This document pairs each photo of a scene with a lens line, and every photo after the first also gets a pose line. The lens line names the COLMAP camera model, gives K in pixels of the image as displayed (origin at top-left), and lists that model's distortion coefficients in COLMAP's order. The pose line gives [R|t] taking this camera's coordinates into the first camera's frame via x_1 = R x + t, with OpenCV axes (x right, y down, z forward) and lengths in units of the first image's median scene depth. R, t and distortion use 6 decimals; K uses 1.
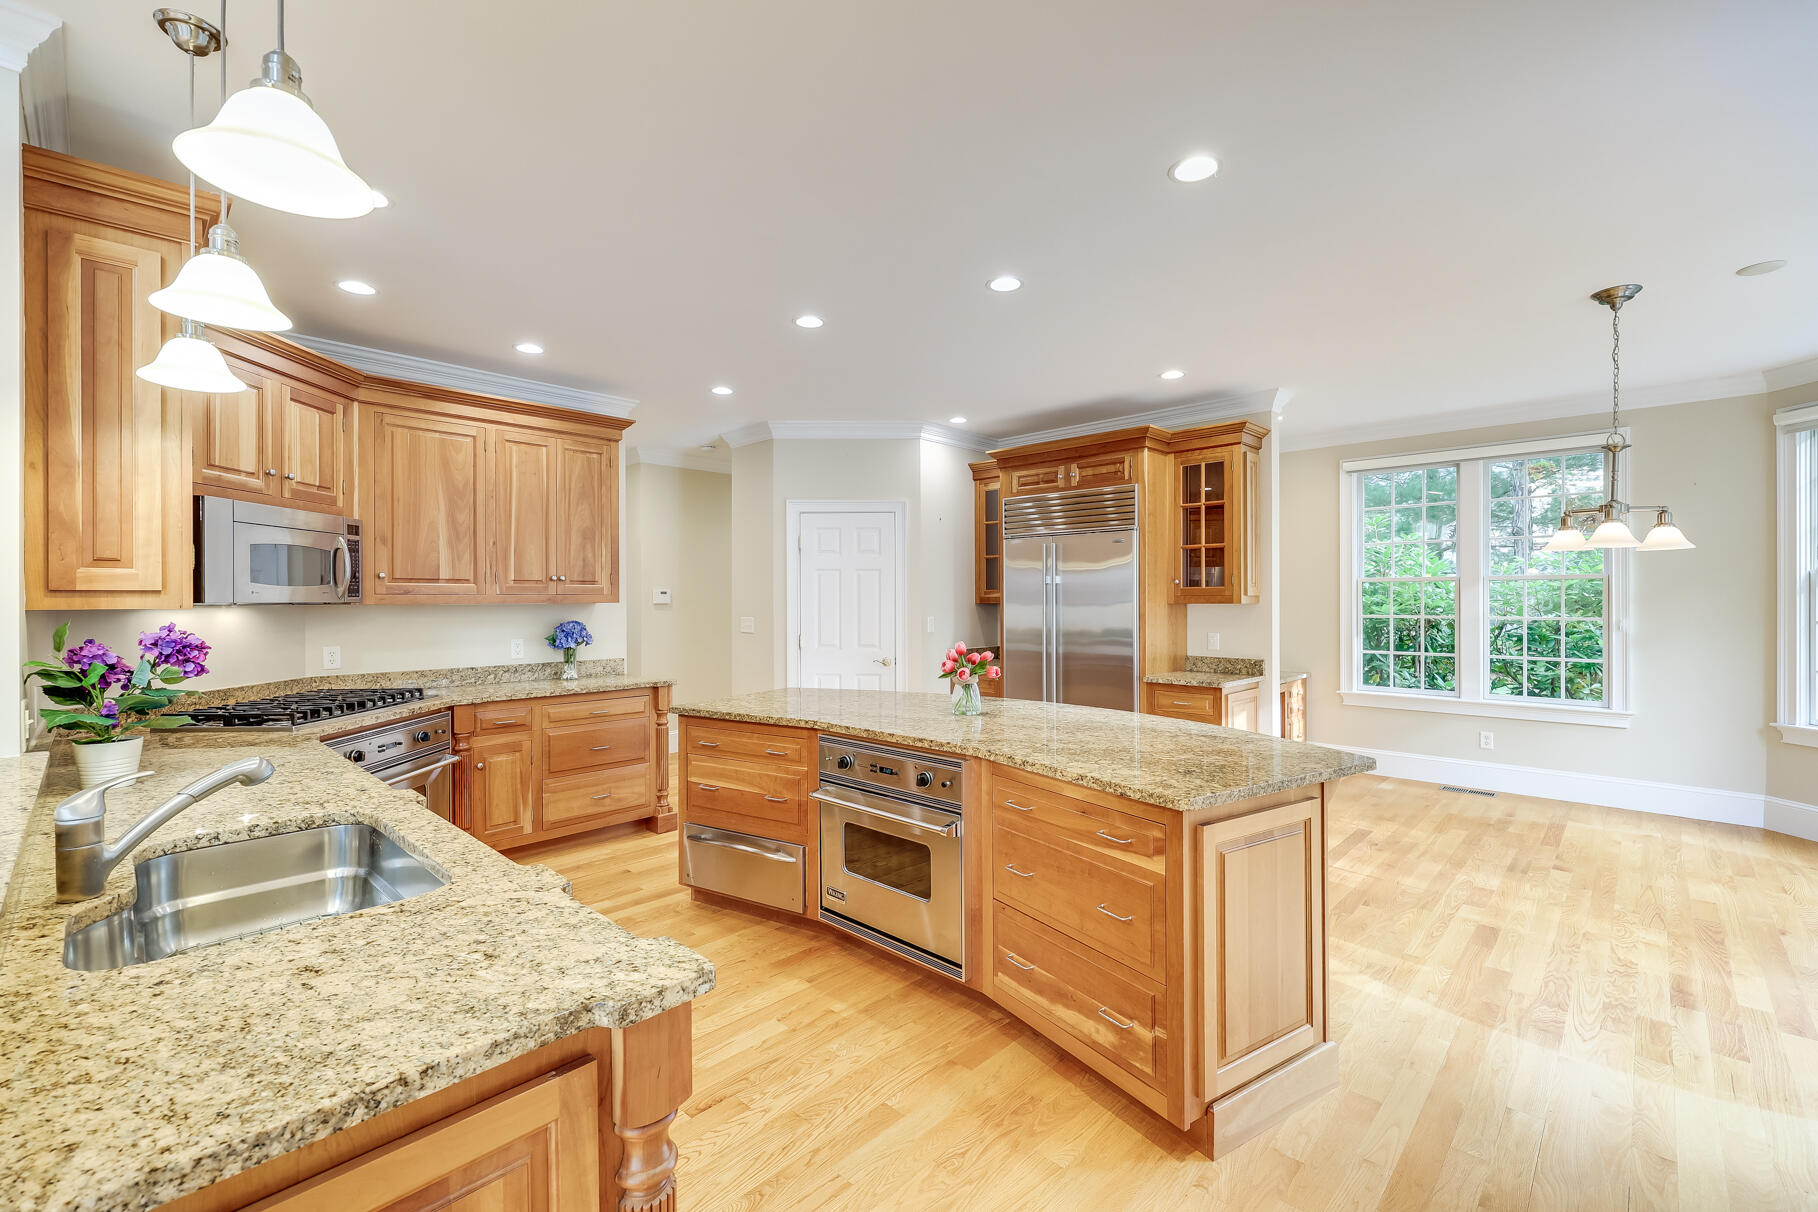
lens RADIAL K [[779.8, 0, 909.0], [0, 779.8, 606.0], [0, 0, 1]] dist [0.001255, -0.000028]
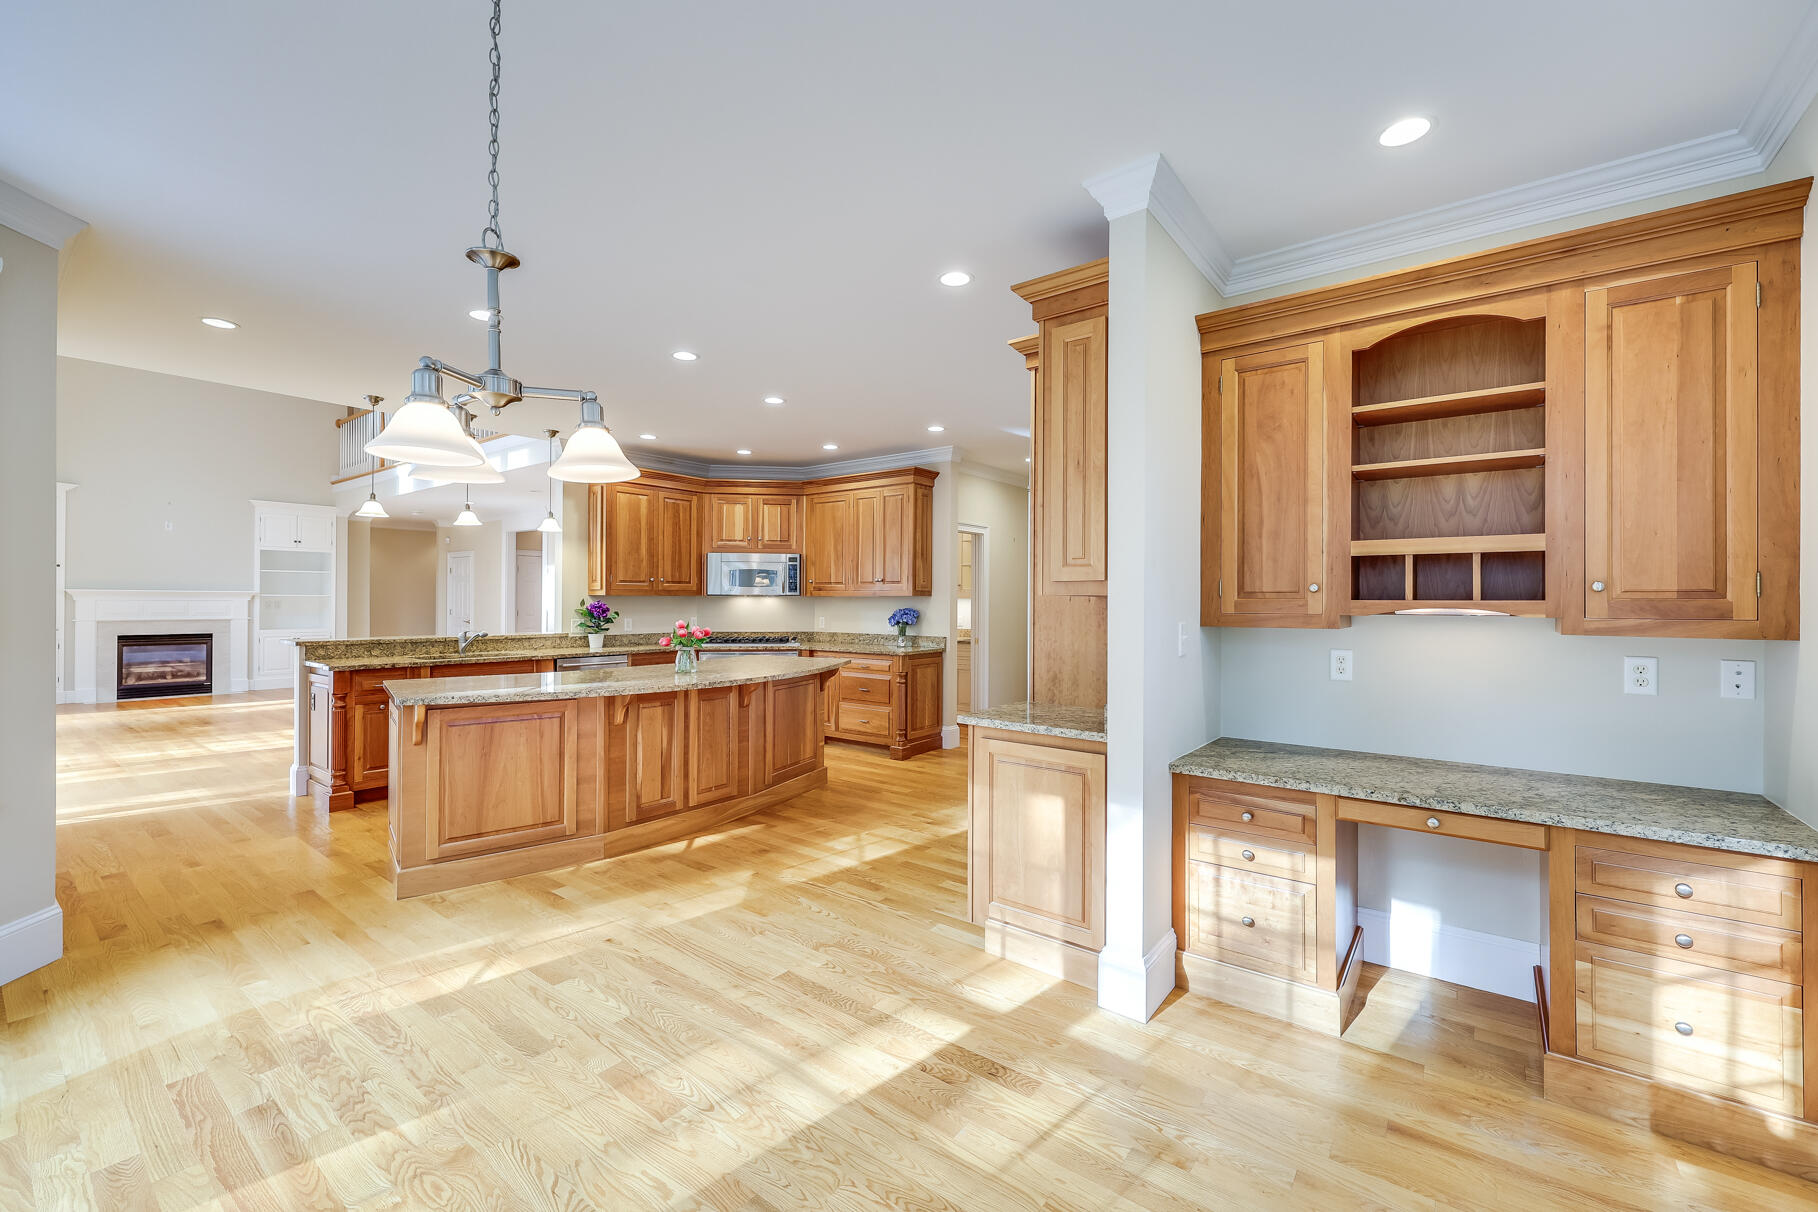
lens RADIAL K [[745.0, 0, 909.4], [0, 745.0, 596.9], [0, 0, 1]] dist [-0.000168, -0.000184]
pose [[0.103861, -0.001416, -0.994591, 1.178844], [-0.012245, 0.999921, -0.002702, 0.002040], [0.994516, 0.012460, 0.103835, 1.024481]]
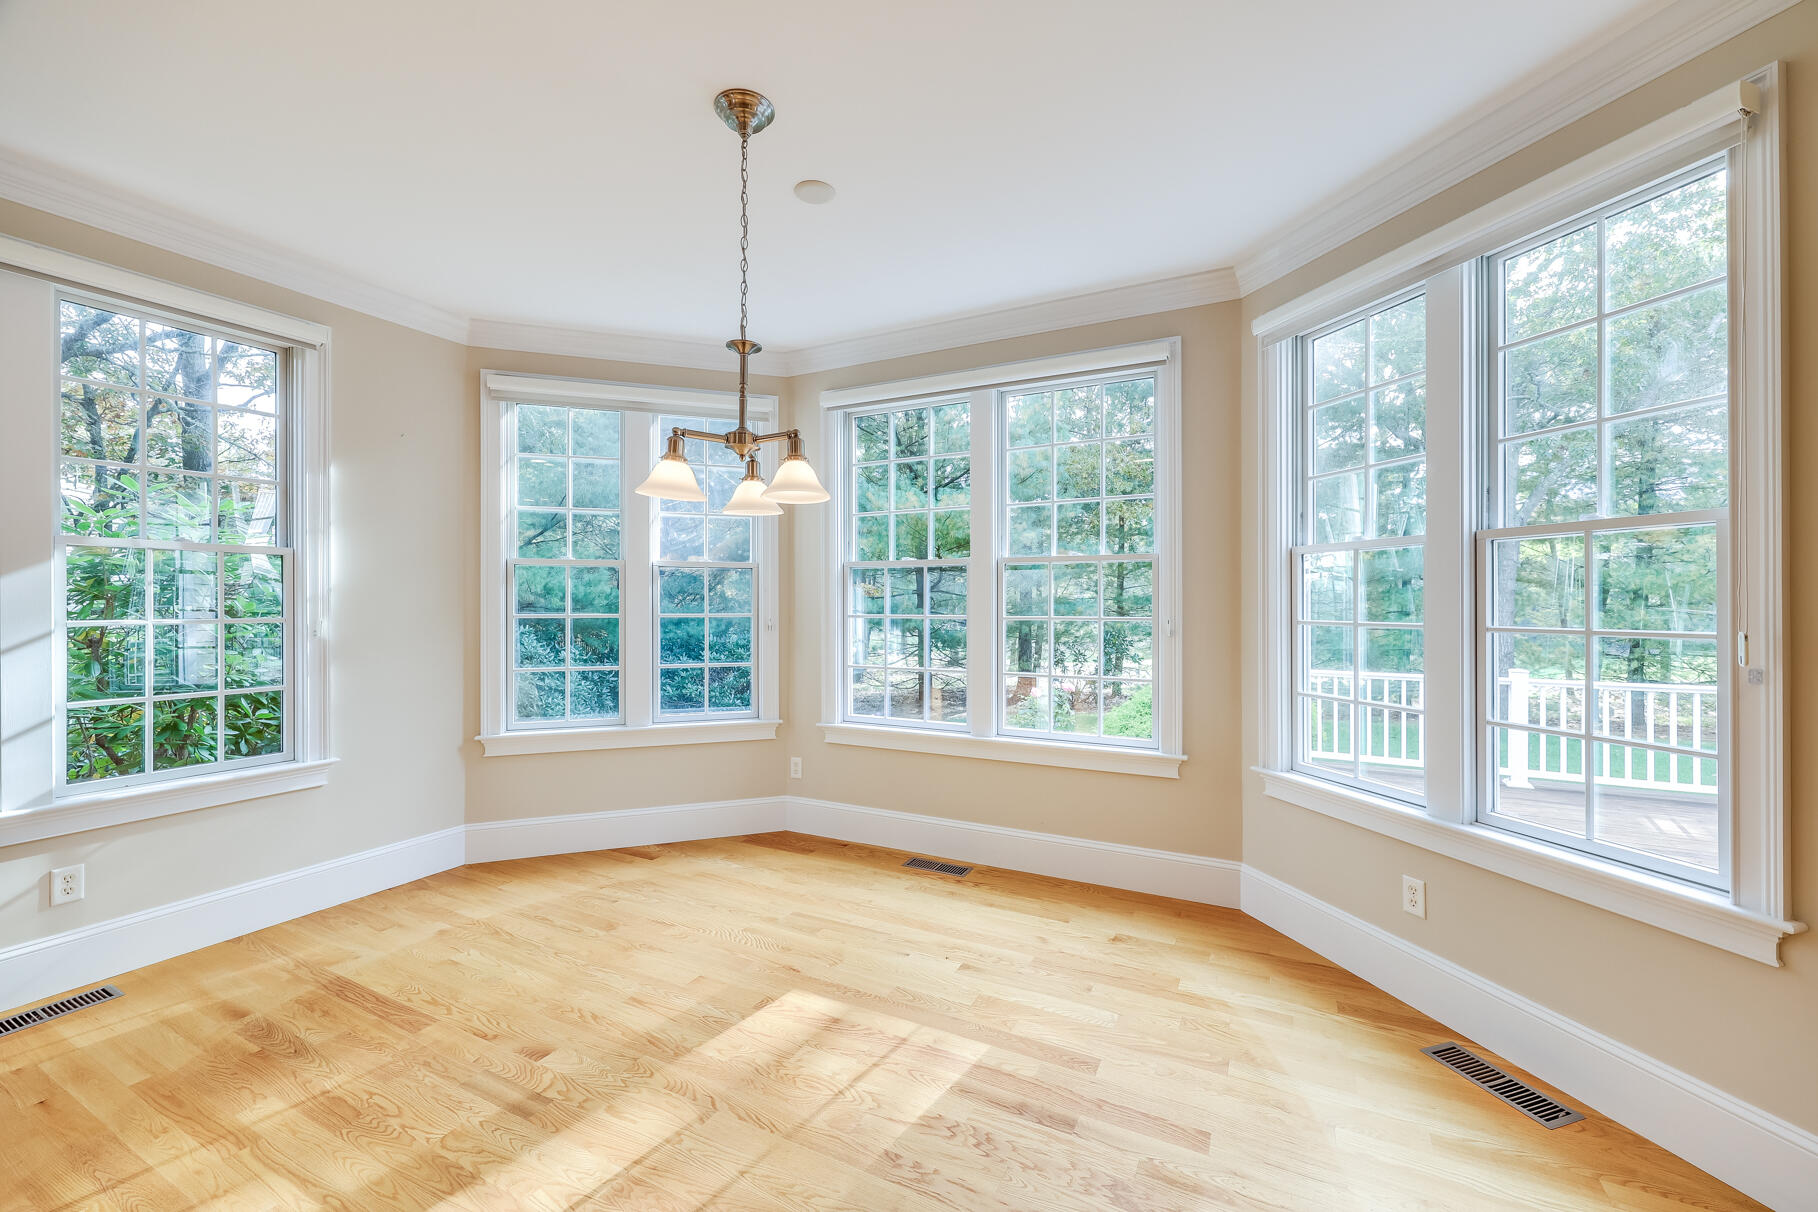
lens RADIAL K [[720.5, 0, 909.0], [0, 720.5, 606.0], [0, 0, 1]] dist [0.000567, 0.000016]
pose [[-0.289380, -0.002417, 0.957211, 0.248615], [0.003195, 0.999989, 0.003491, 0.007914], [-0.957209, 0.004068, -0.289369, 0.885579]]
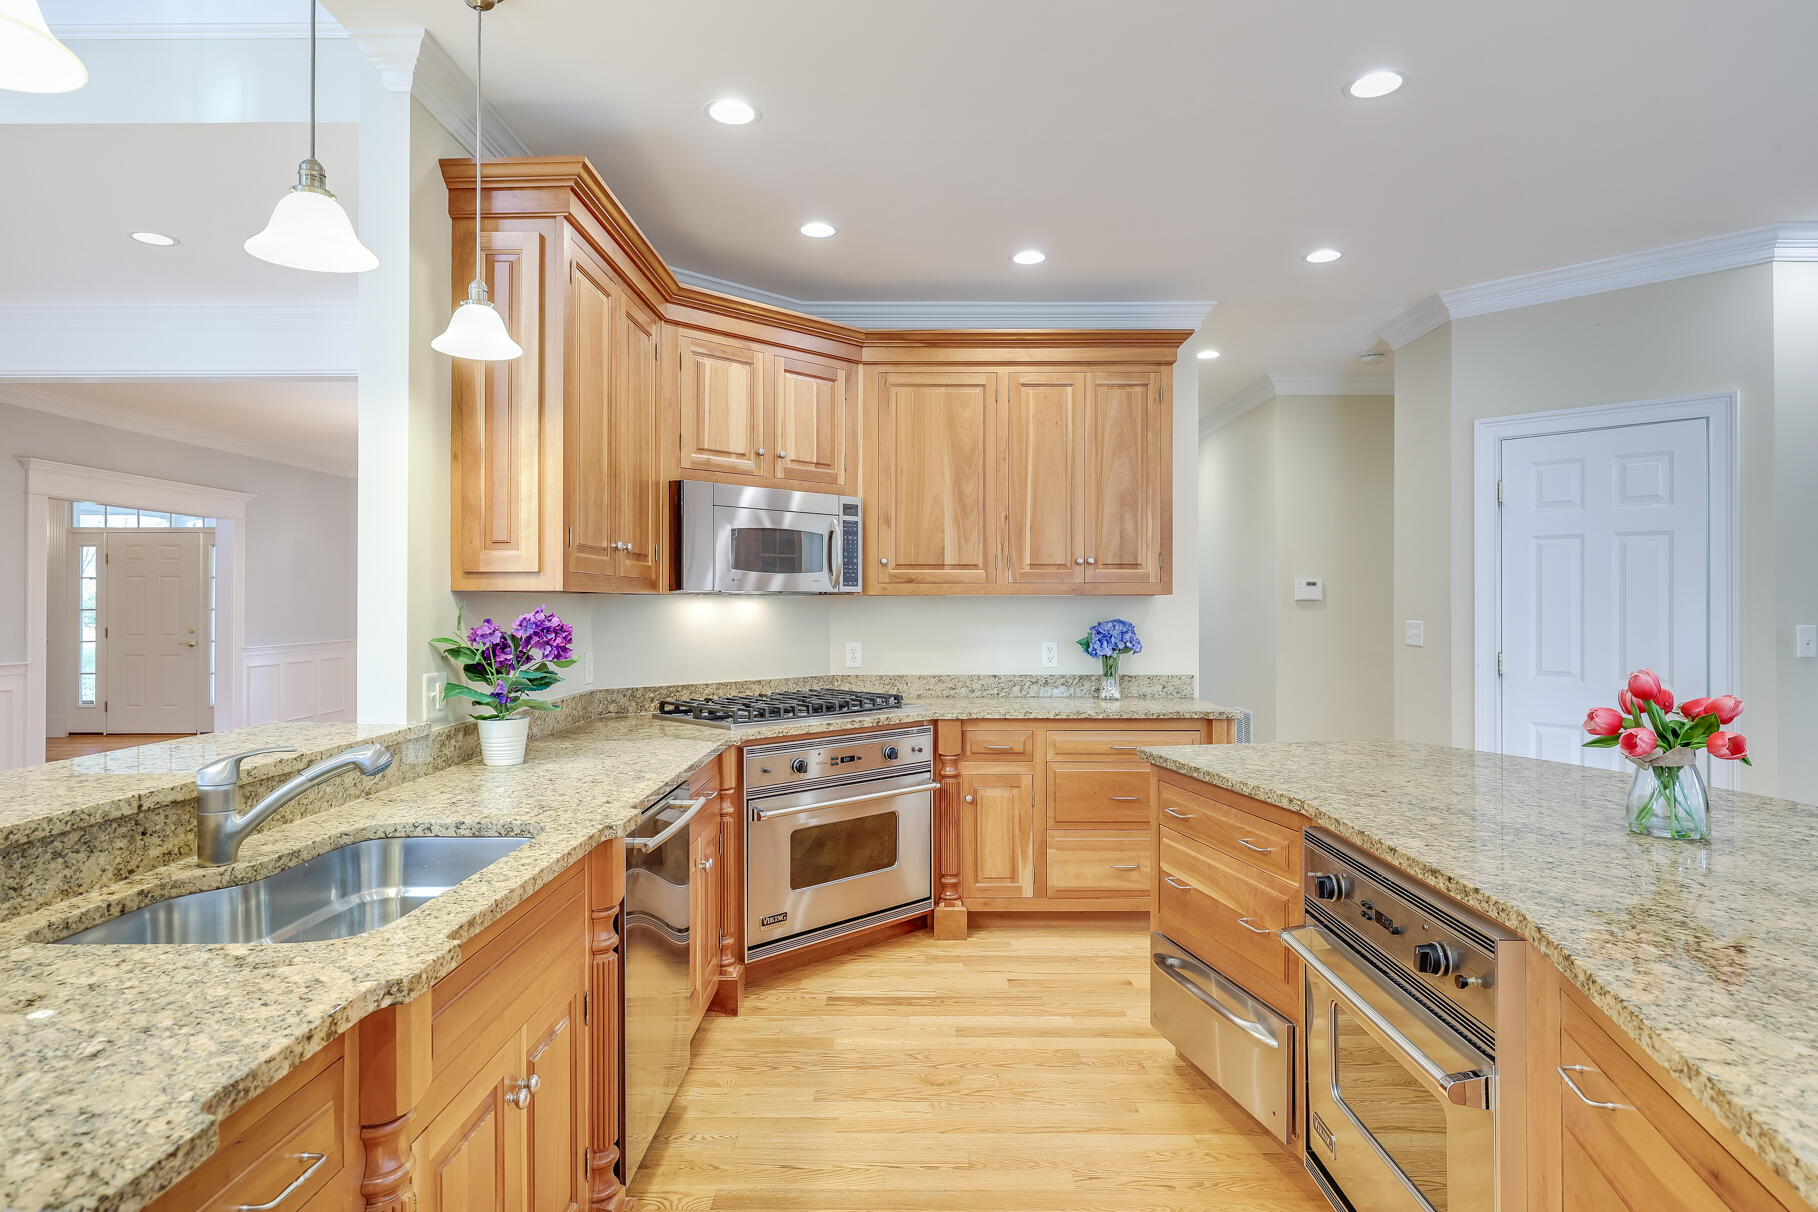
lens RADIAL K [[1028.7, 0, 909.4], [0, 1028.7, 601.8], [0, 0, 1]] dist [0.000202, -0.000968]
pose [[0.684969, 0.000919, -0.728571, 0.165751], [-0.007819, 0.999951, -0.006090, 0.011902], [0.728530, 0.009869, 0.684943, 0.237079]]
